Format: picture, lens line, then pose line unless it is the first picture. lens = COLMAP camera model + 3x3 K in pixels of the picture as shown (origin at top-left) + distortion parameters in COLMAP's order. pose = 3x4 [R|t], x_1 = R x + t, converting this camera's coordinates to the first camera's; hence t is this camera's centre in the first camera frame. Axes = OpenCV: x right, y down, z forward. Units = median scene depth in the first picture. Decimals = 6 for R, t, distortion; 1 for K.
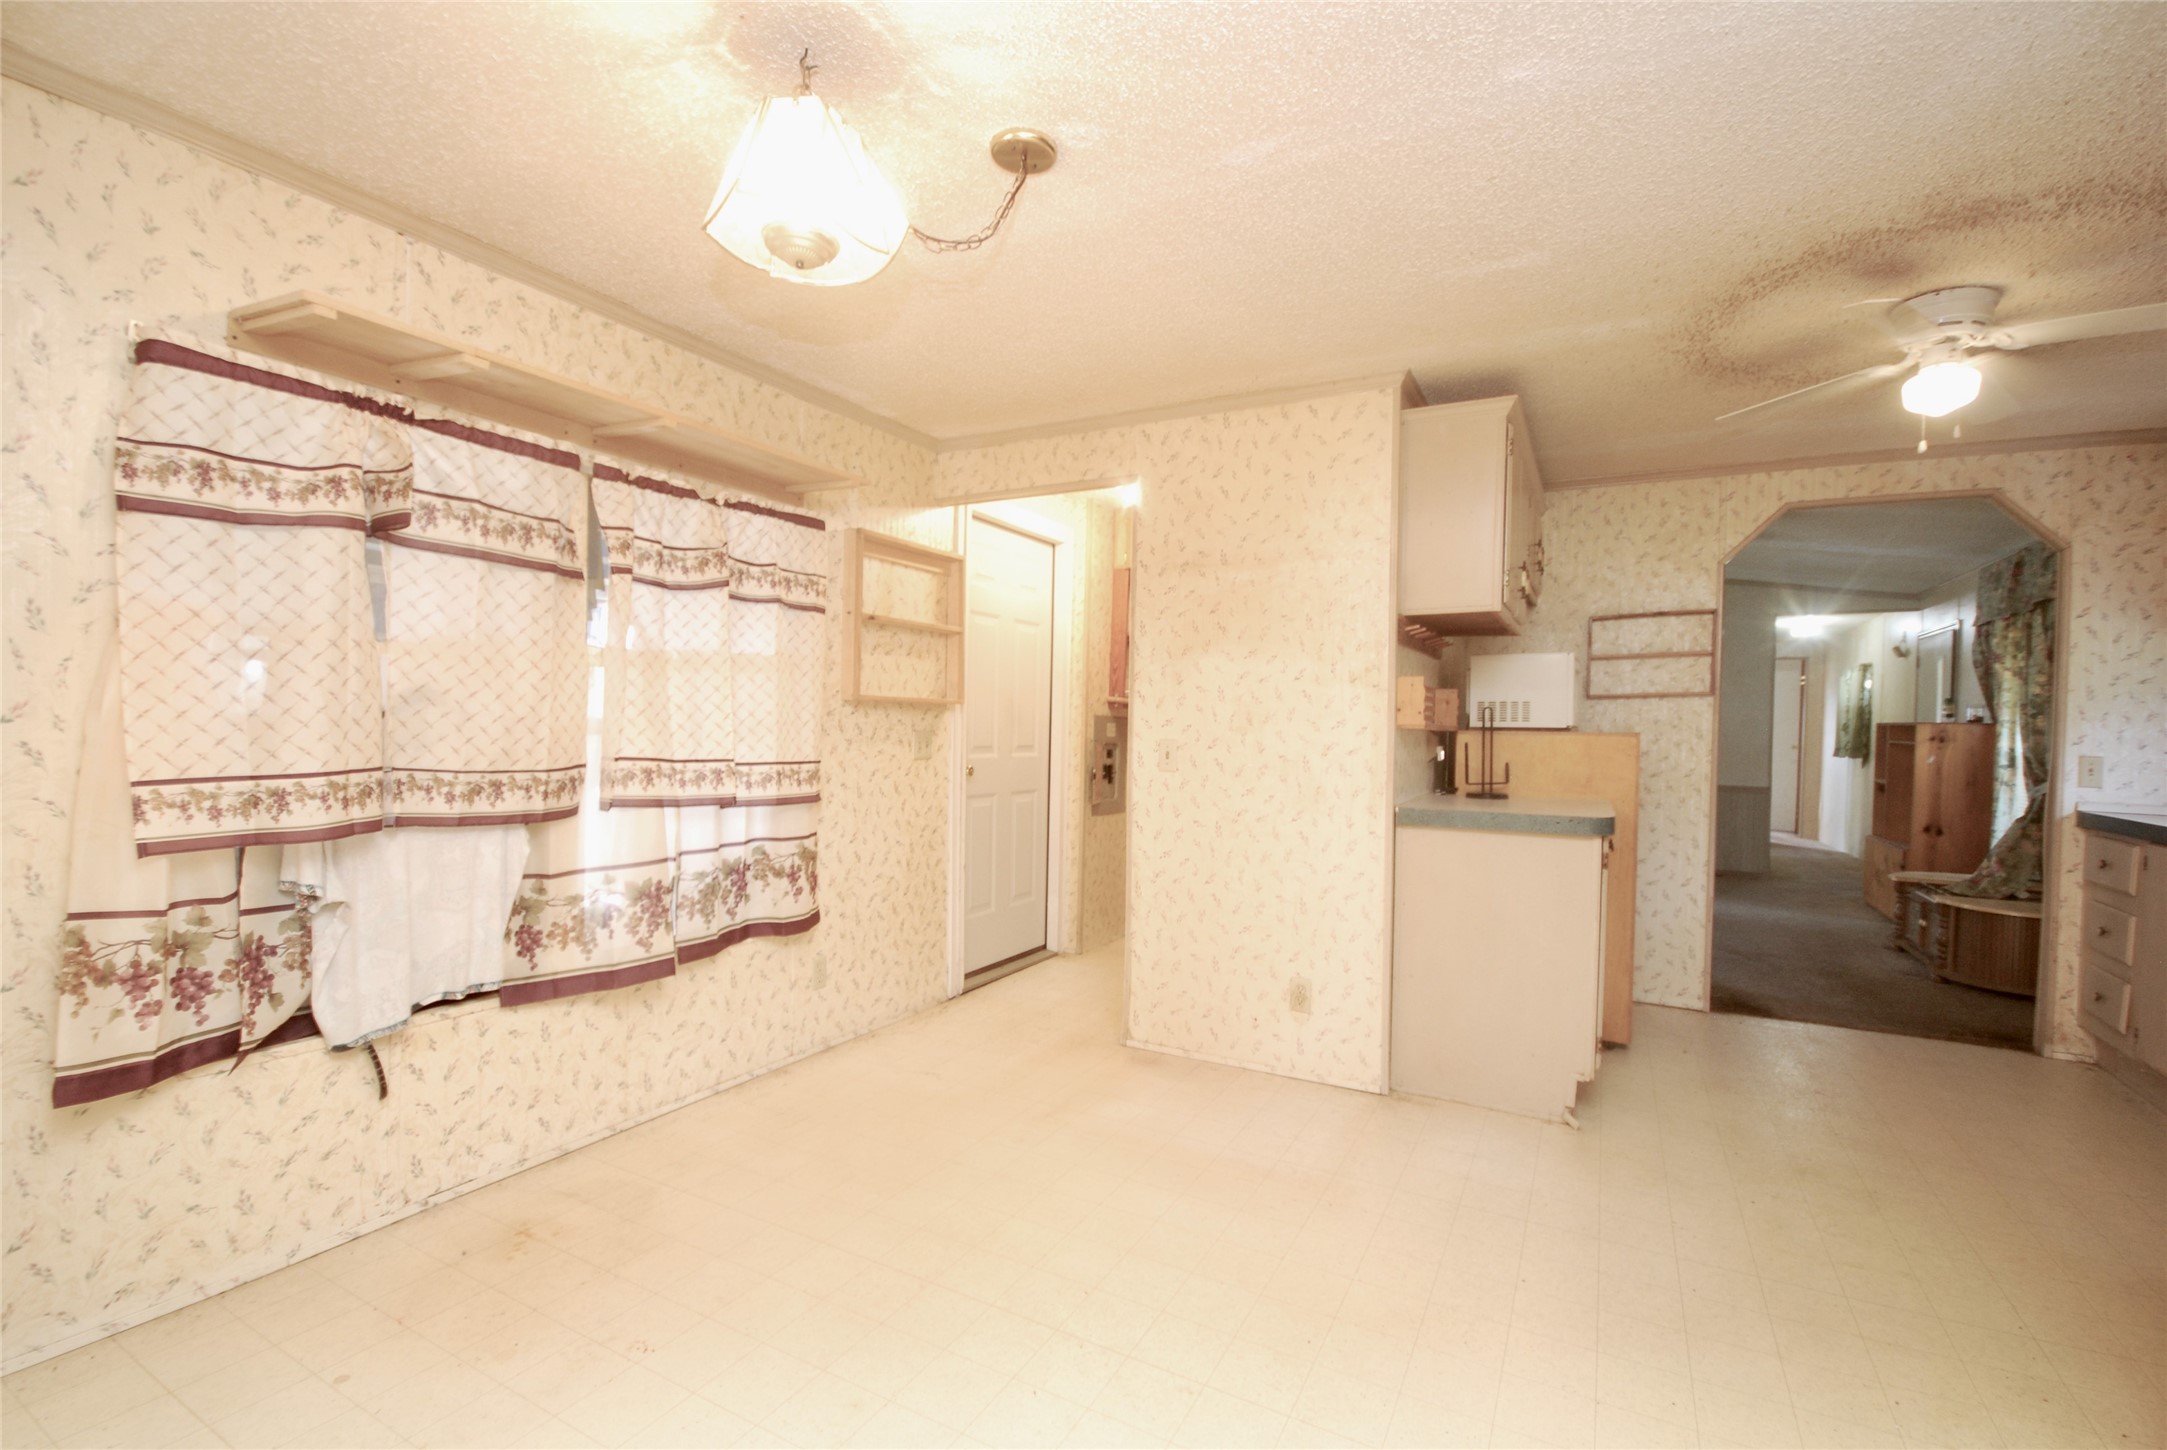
lens RADIAL K [[949.4, 0, 1092.0], [0, 949.4, 741.7], [0, 0, 1]] dist [-0.011235, -0.000381]
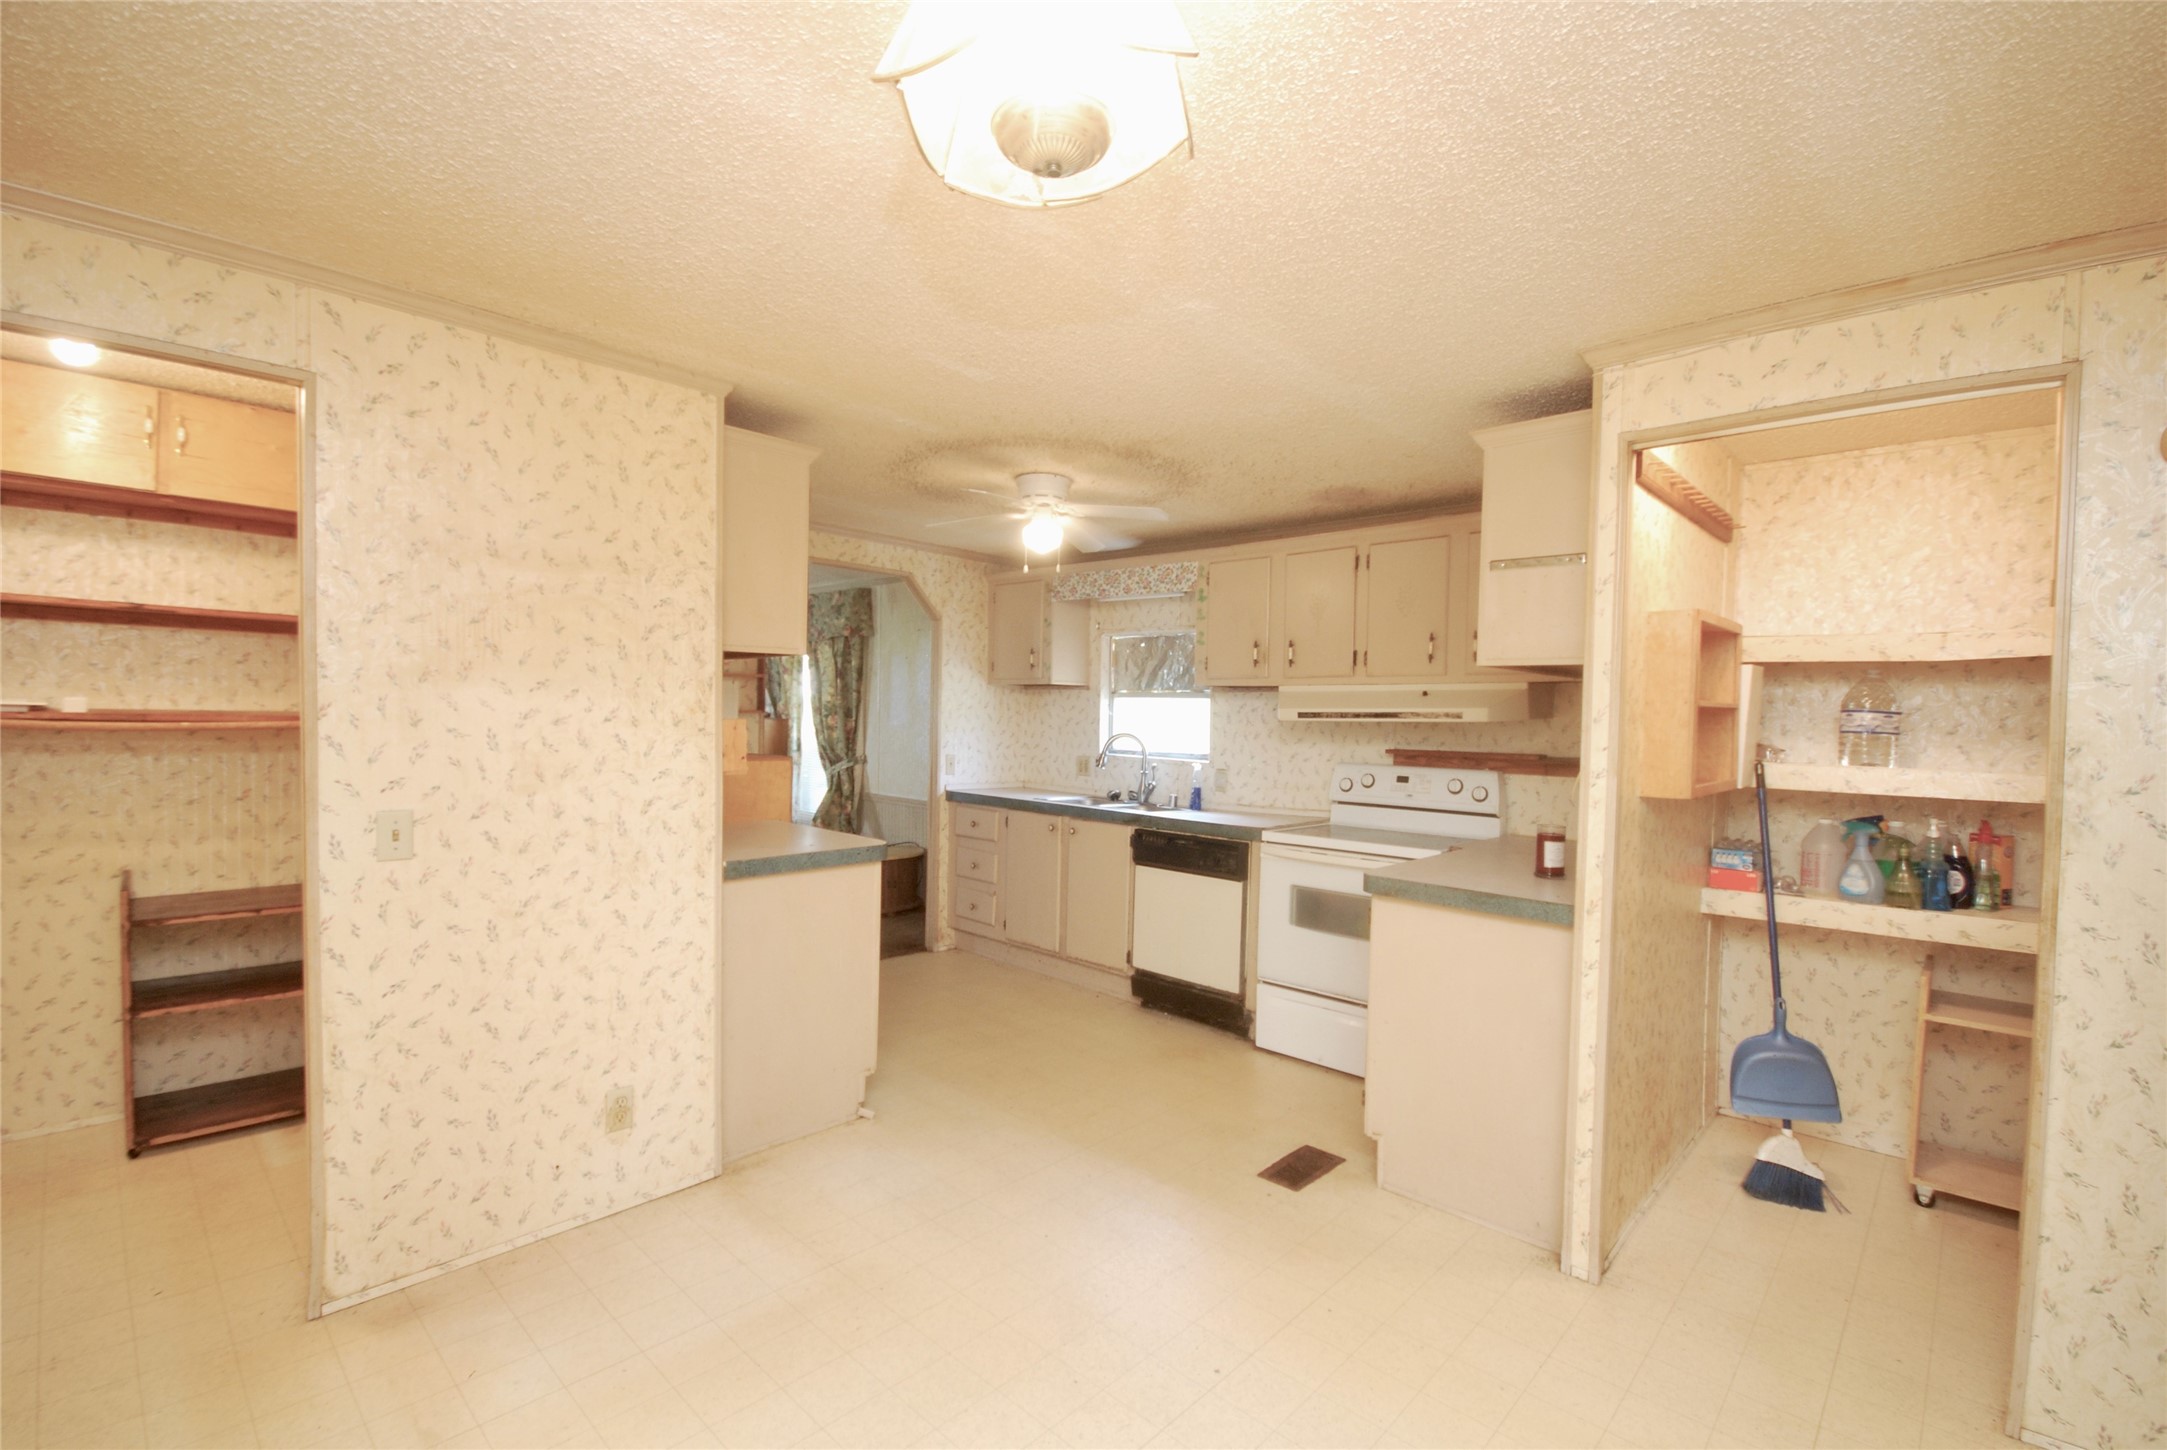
lens RADIAL K [[949.4, 0, 1092.0], [0, 949.4, 741.7], [0, 0, 1]] dist [-0.011235, -0.000381]
pose [[0.245463, -0.042621, 0.968469, -0.448213], [-0.000745, 0.999024, 0.044154, -0.083001], [-0.969406, -0.011560, 0.245192, 0.410512]]
